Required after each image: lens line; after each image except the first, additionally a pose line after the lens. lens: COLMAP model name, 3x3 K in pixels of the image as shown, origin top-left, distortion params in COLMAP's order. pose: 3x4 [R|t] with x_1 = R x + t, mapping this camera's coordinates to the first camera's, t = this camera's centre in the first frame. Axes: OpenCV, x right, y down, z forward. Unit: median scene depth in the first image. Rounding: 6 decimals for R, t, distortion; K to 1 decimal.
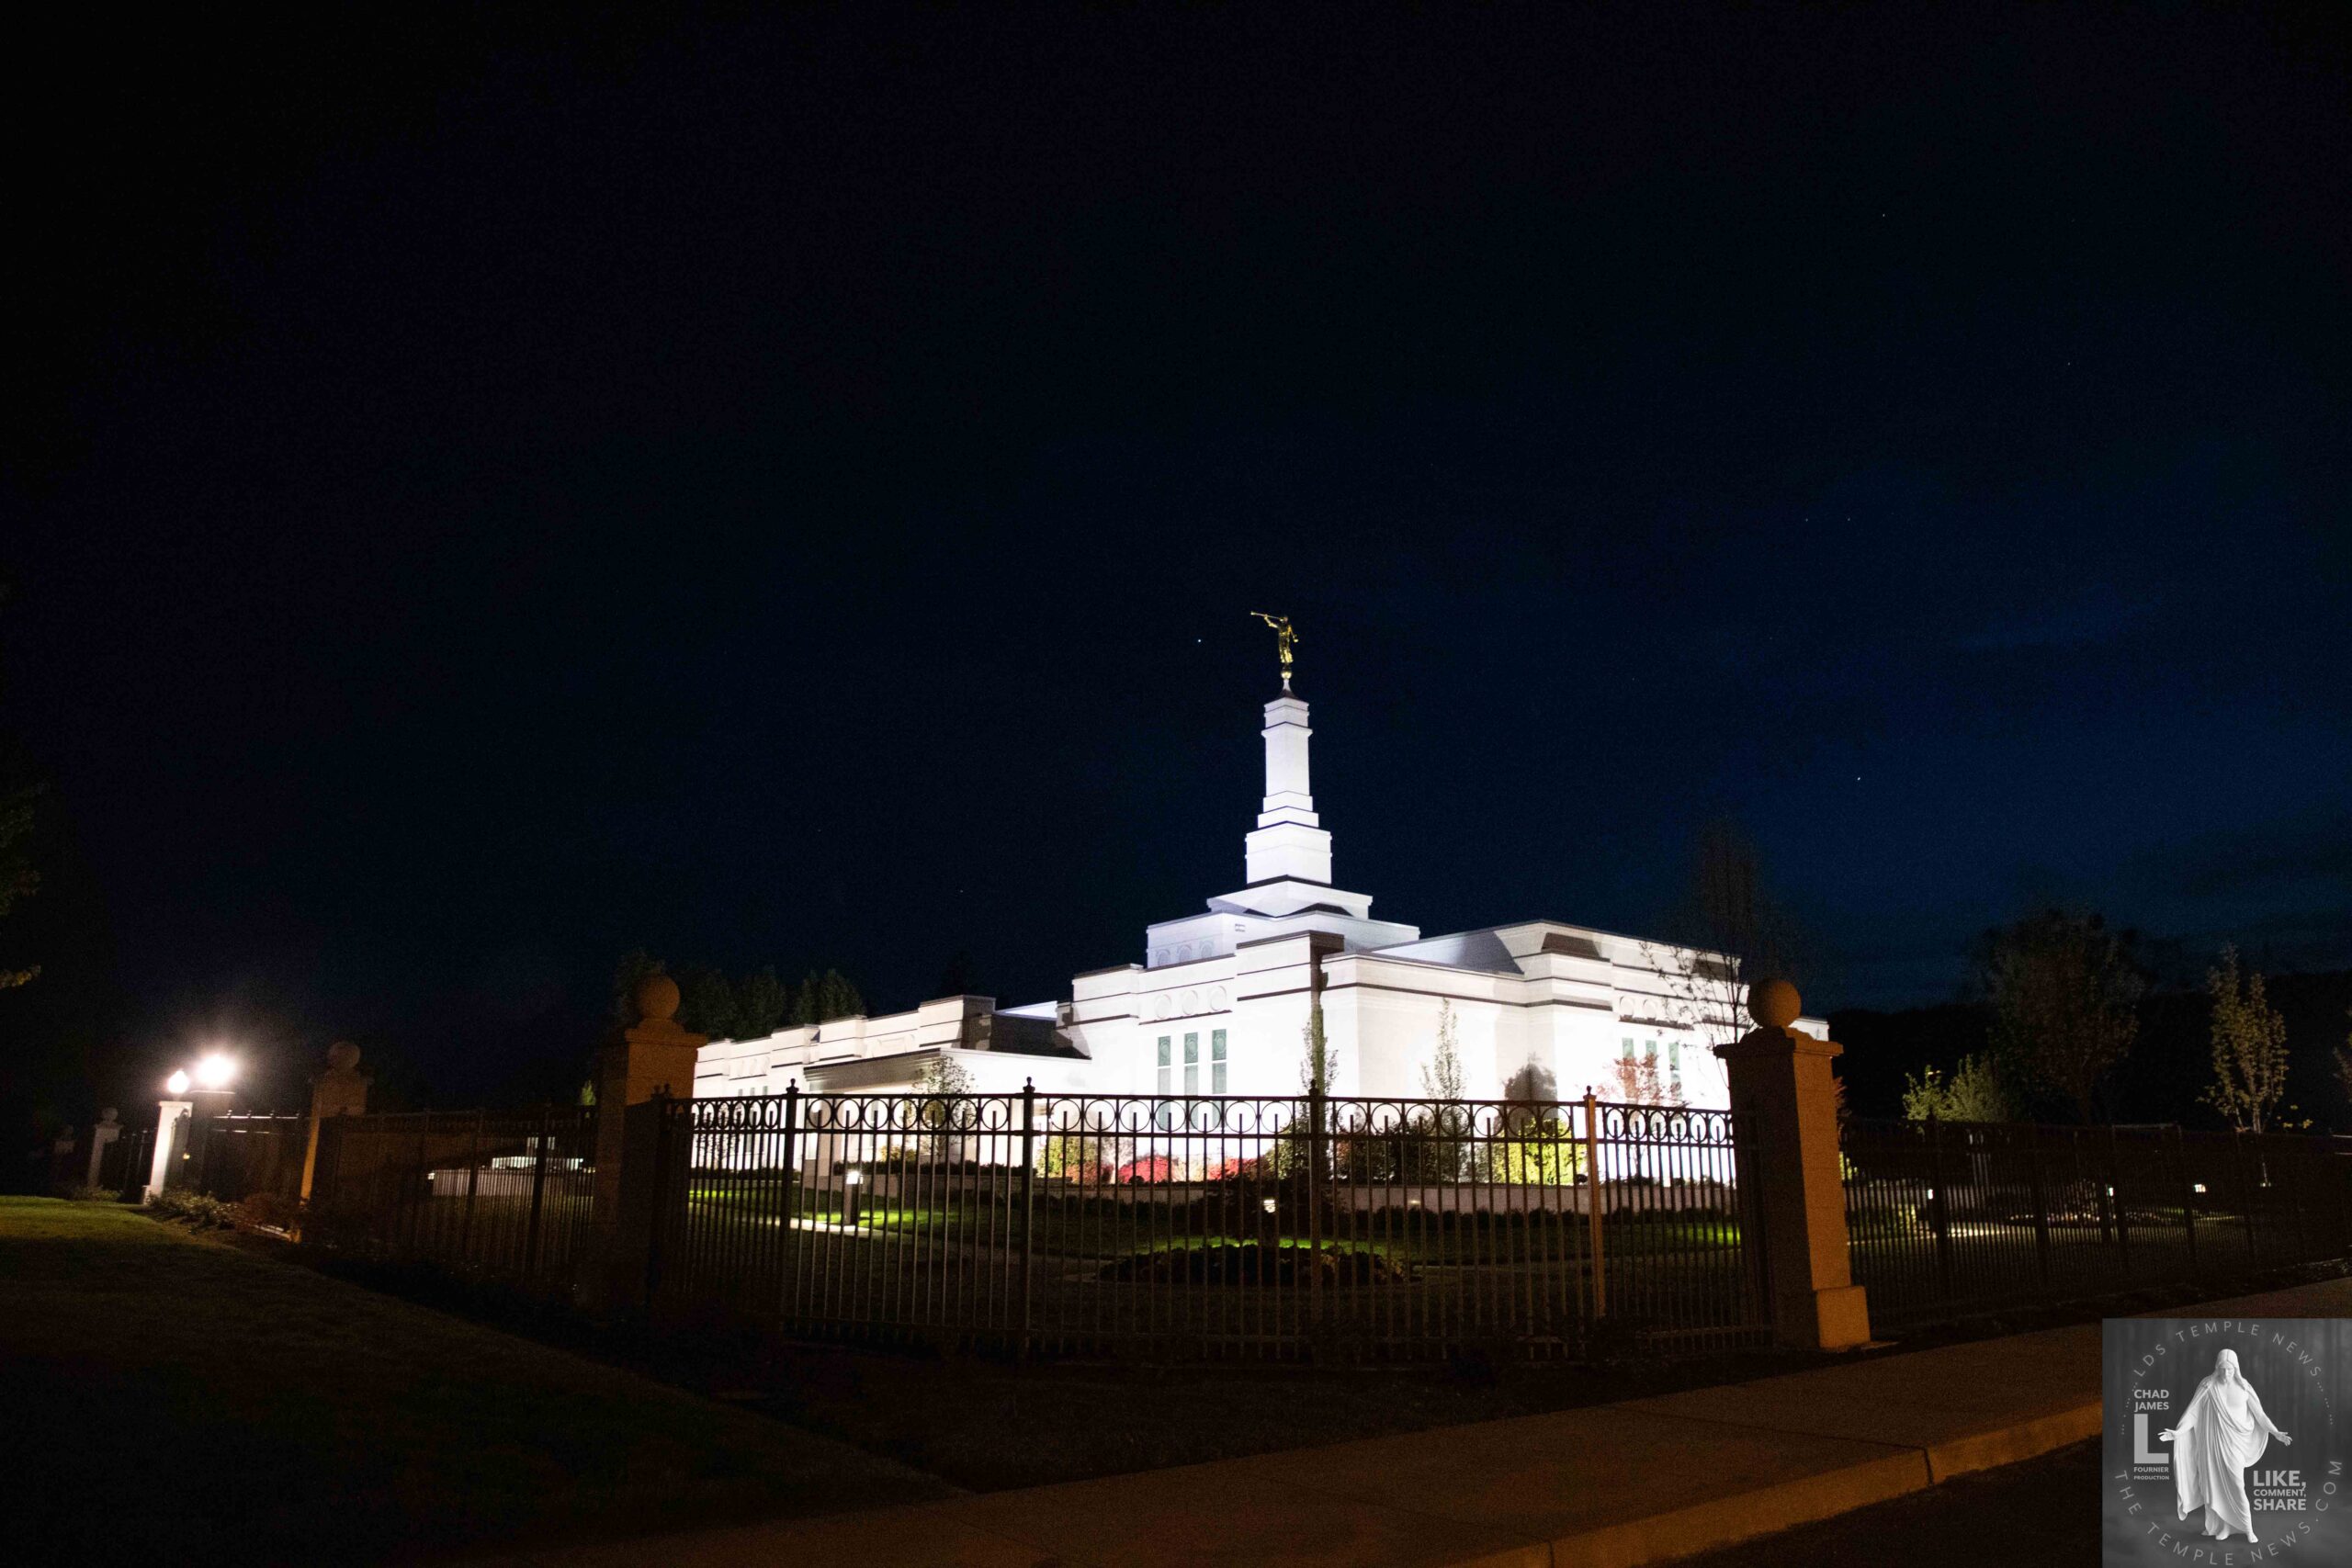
lens RADIAL K [[1629.0, 0, 1176.0], [0, 1629.0, 784.0], [0, 0, 1]] dist [-0.005135, -0.000091]
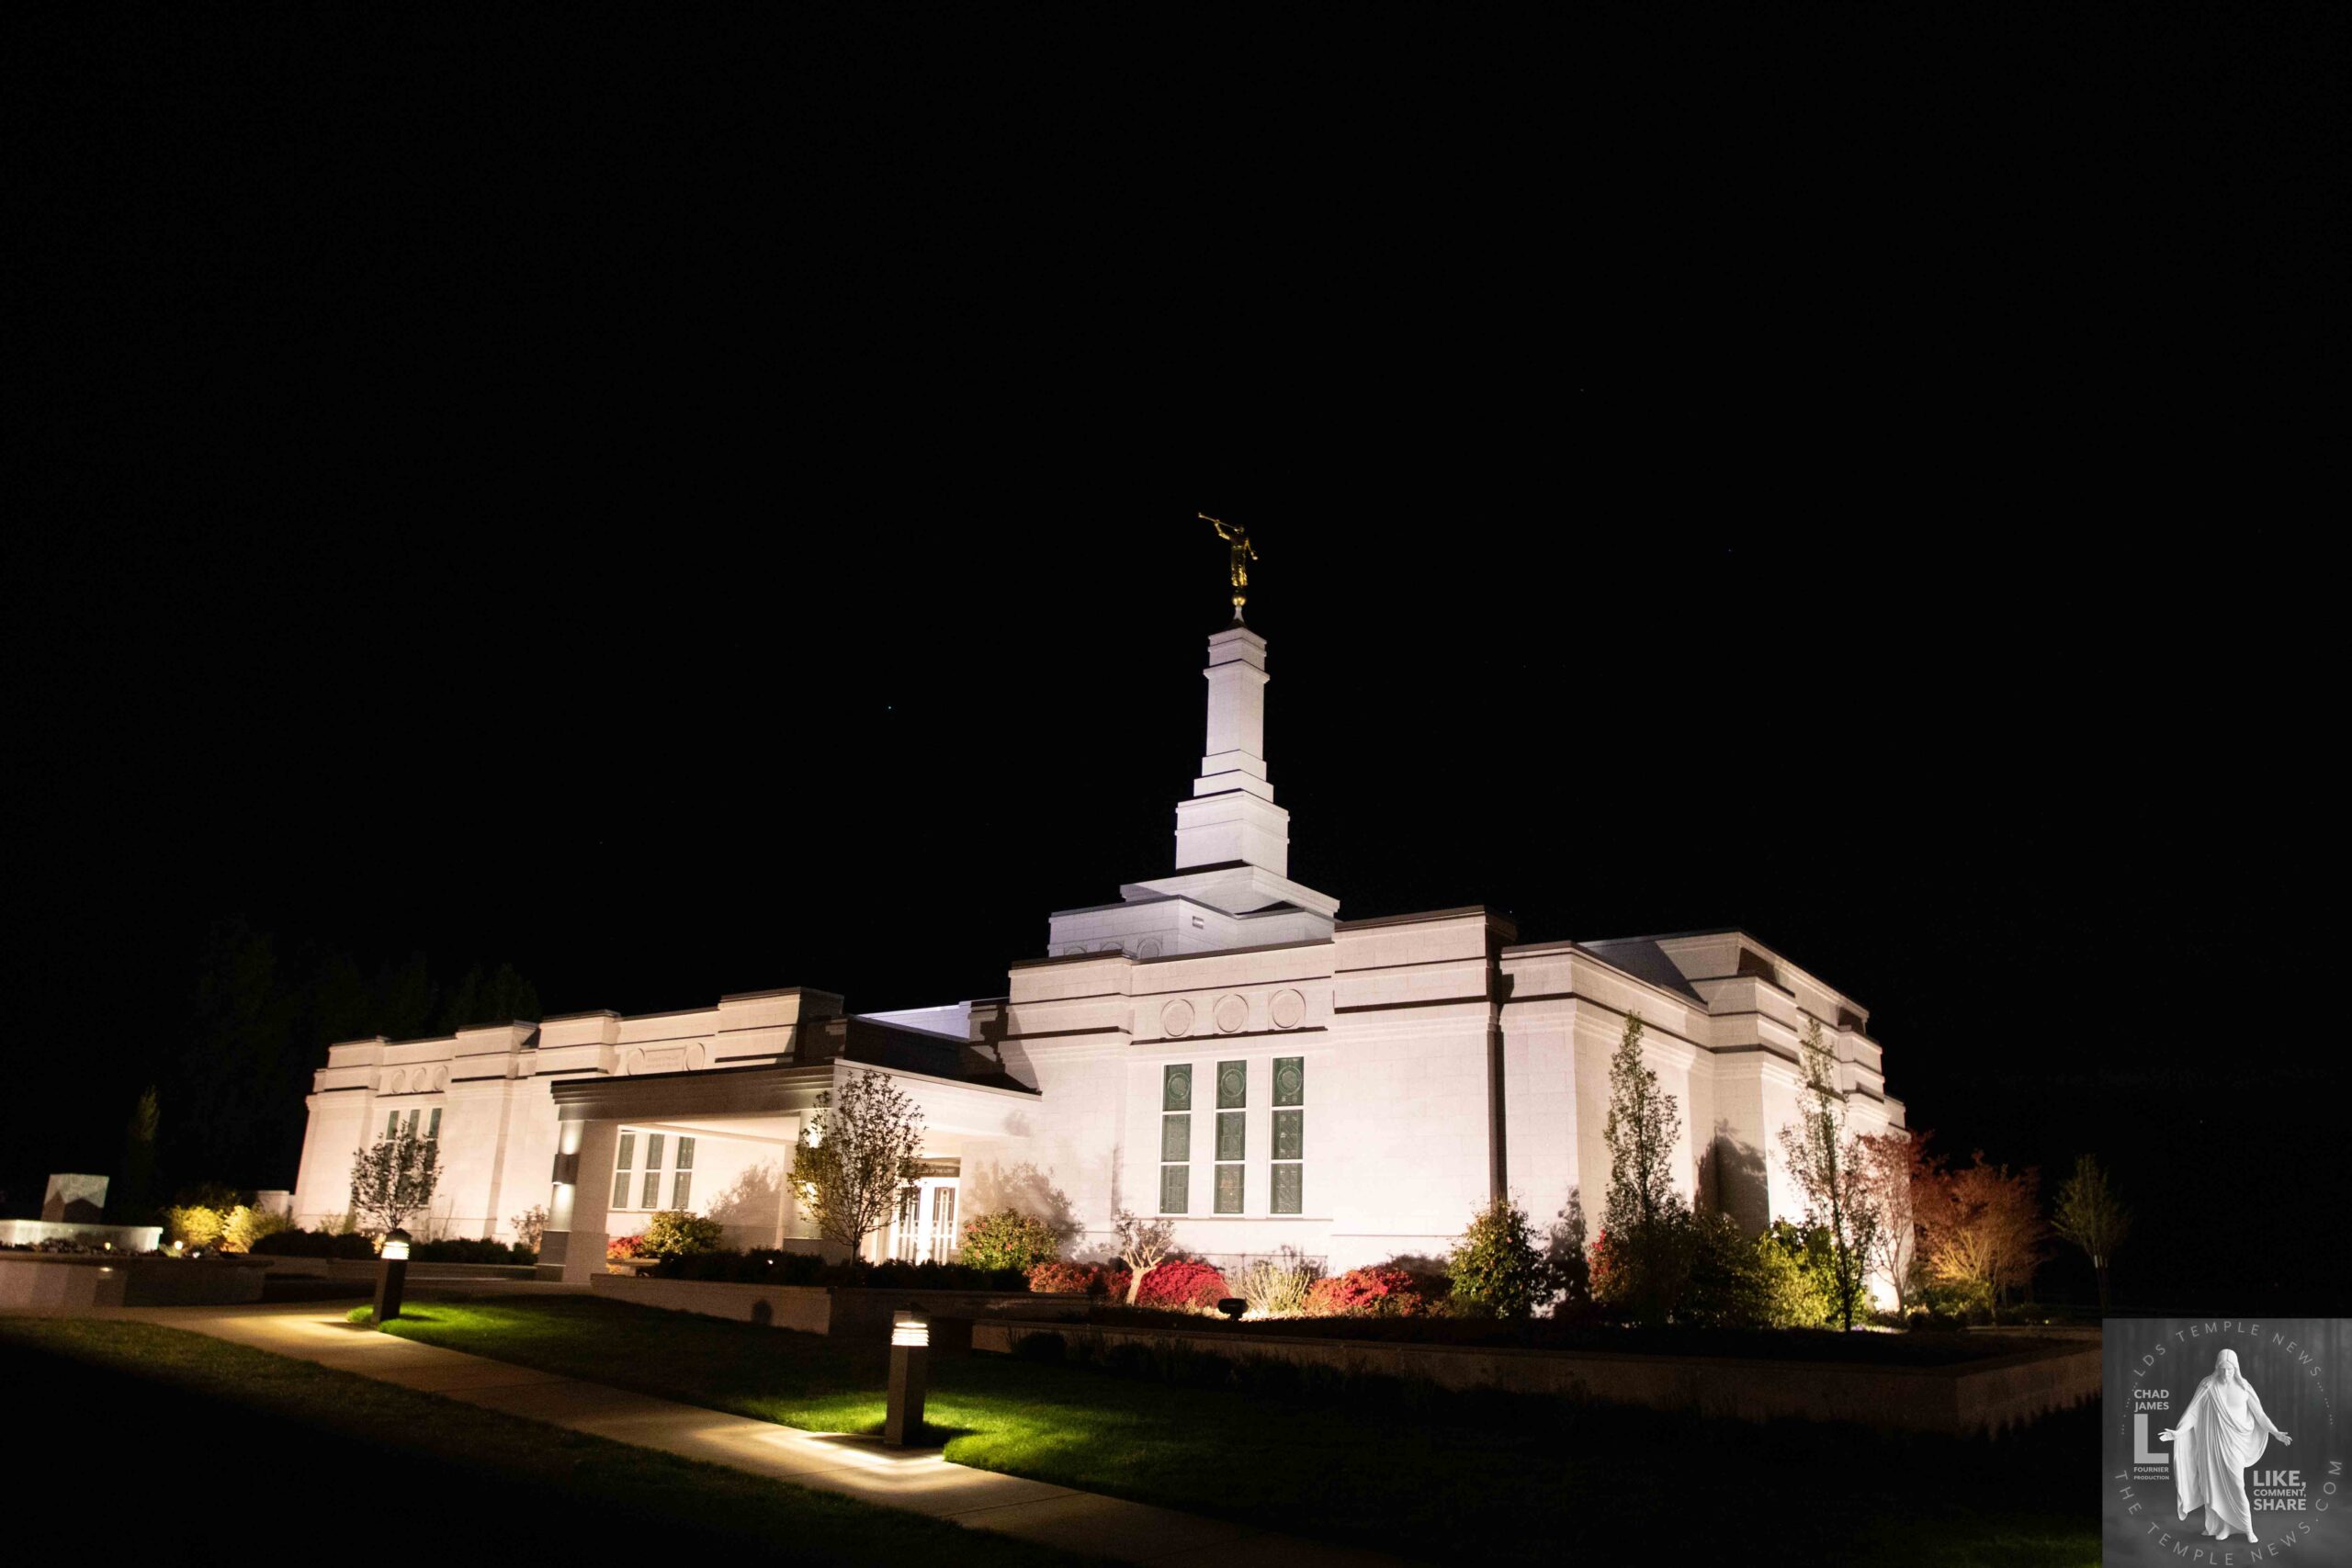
lens RADIAL K [[1629.0, 0, 1176.0], [0, 1629.0, 784.0], [0, 0, 1]] dist [-0.005135, -0.000091]
pose [[0.972566, 0.098096, 0.210933, -0.115628], [-0.090676, 0.994882, -0.044590, 0.055758], [-0.214227, 0.024240, 0.976483, 0.280881]]
